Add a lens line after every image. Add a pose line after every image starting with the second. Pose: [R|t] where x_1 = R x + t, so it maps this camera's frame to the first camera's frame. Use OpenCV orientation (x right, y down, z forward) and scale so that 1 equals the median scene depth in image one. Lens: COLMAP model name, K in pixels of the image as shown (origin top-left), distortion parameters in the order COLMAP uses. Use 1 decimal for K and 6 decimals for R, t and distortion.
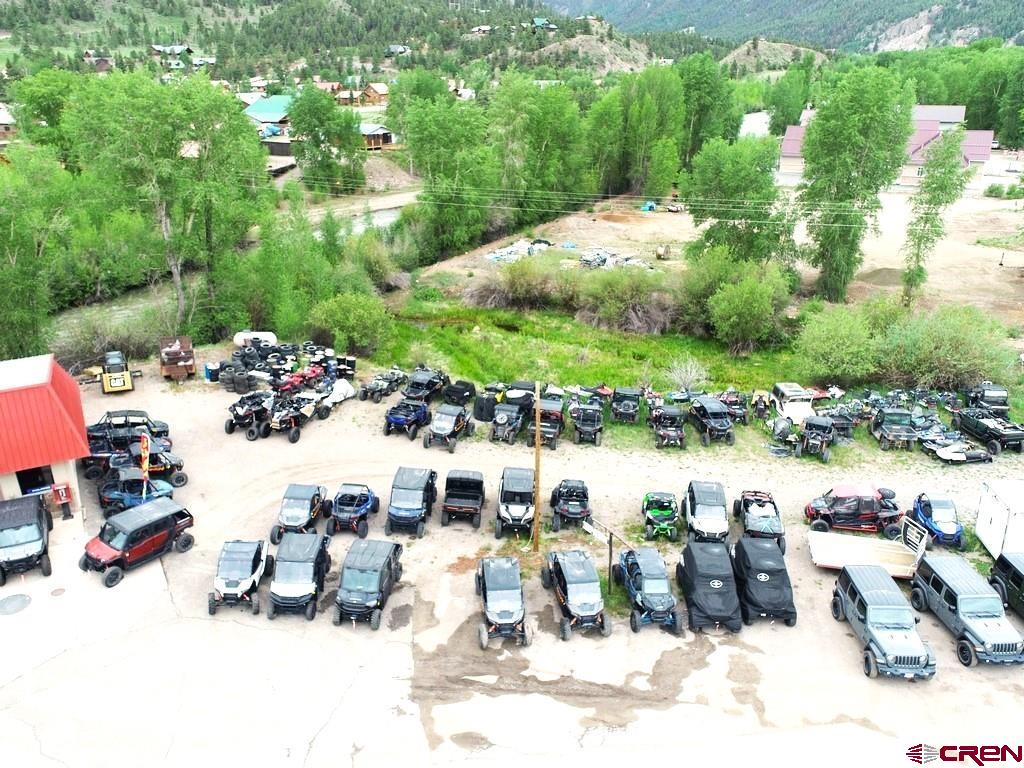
lens RADIAL K [[773.8, 0, 509.9], [0, 773.8, 385.7], [0, 0, 1]] dist [-0.013808, 0.006704]
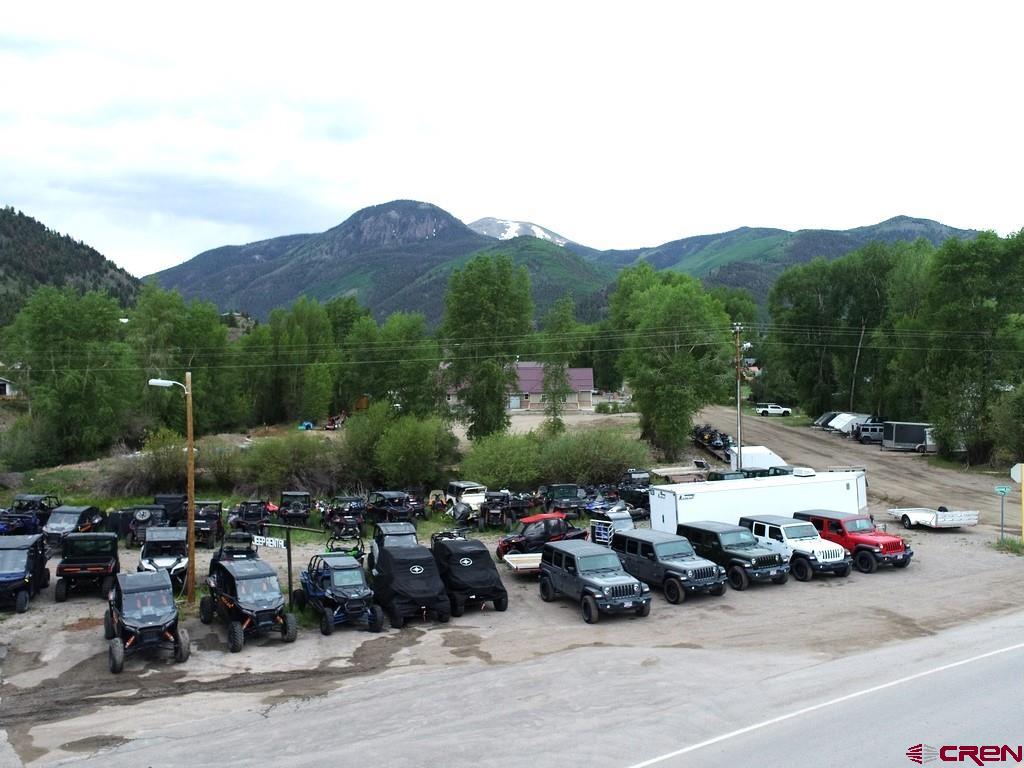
lens RADIAL K [[776.3, 0, 510.2], [0, 776.3, 386.6], [0, 0, 1]] dist [-0.014621, 0.006366]
pose [[0.907228, -0.008941, 0.420543, -0.001028], [0.160938, 0.931081, -0.327393, 0.185215], [-0.388633, 0.364702, 0.846142, 0.074542]]
